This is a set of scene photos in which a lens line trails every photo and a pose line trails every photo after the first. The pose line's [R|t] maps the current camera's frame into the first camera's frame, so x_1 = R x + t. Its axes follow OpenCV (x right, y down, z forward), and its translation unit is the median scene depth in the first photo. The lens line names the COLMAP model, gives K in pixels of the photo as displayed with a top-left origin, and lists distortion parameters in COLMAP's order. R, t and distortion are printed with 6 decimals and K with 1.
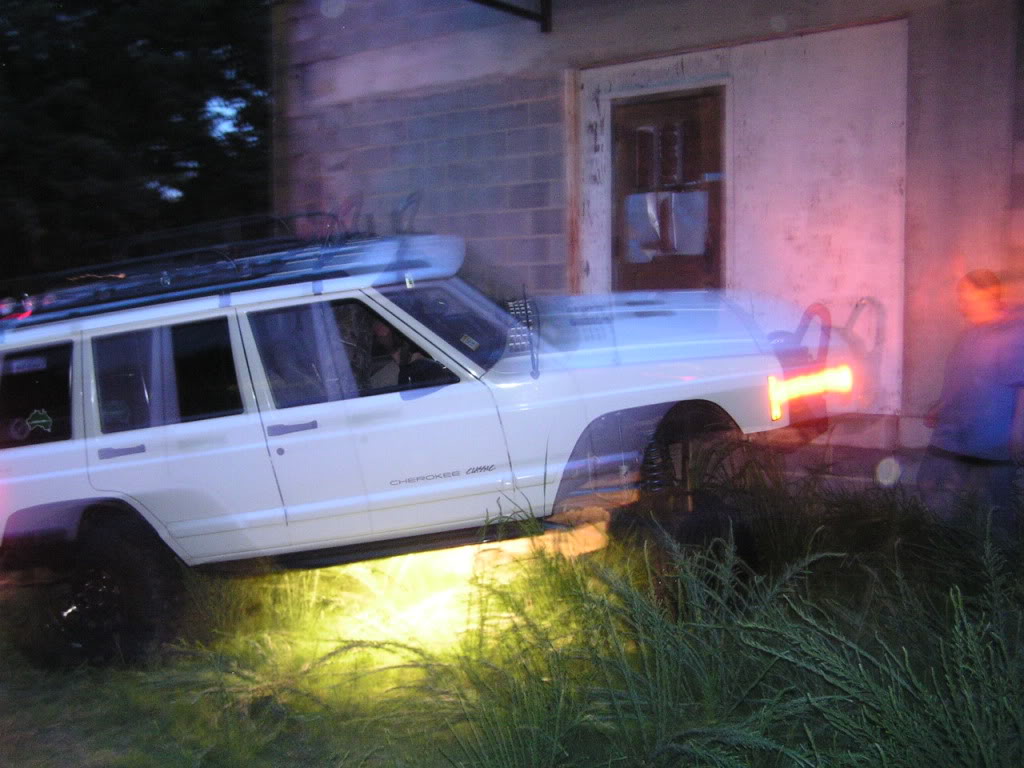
lens RADIAL K [[1168.8, 0, 483.6], [0, 1168.8, 386.4], [0, 0, 1]] dist [-0.117861, 0.165264]
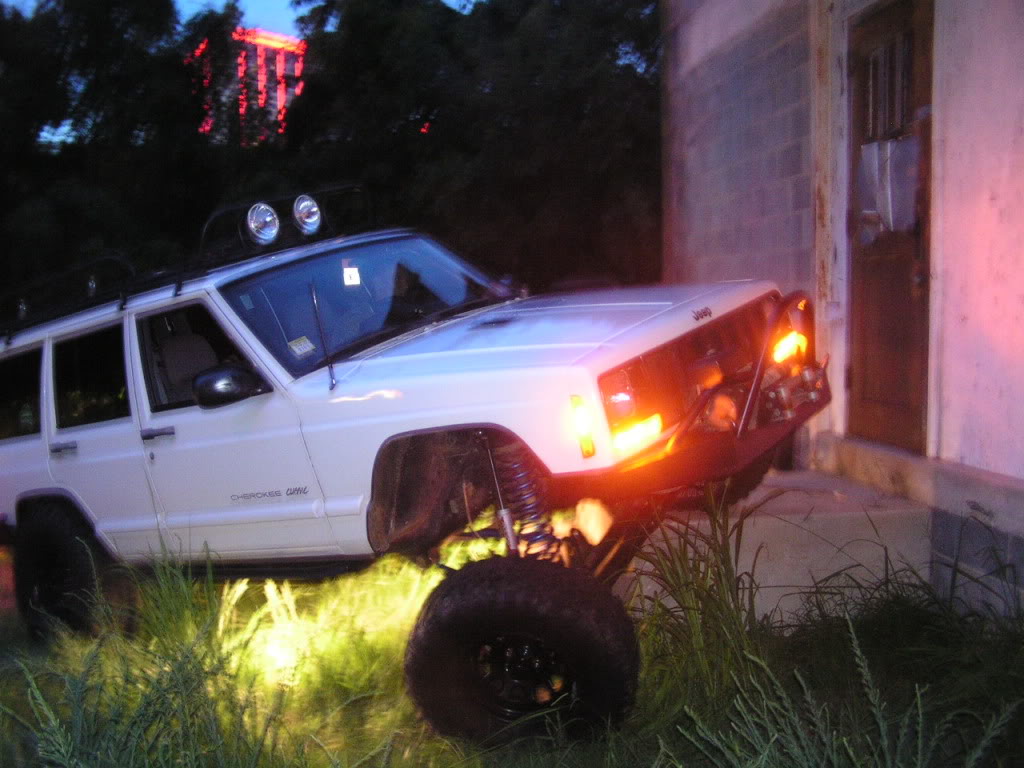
lens RADIAL K [[1168.8, 0, 483.6], [0, 1168.8, 386.4], [0, 0, 1]] dist [-0.117861, 0.165264]
pose [[0.715739, 0.047367, -0.696759, 0.481260], [-0.040769, 0.998830, 0.026023, -0.028784], [0.697177, 0.009780, 0.716833, 0.342814]]
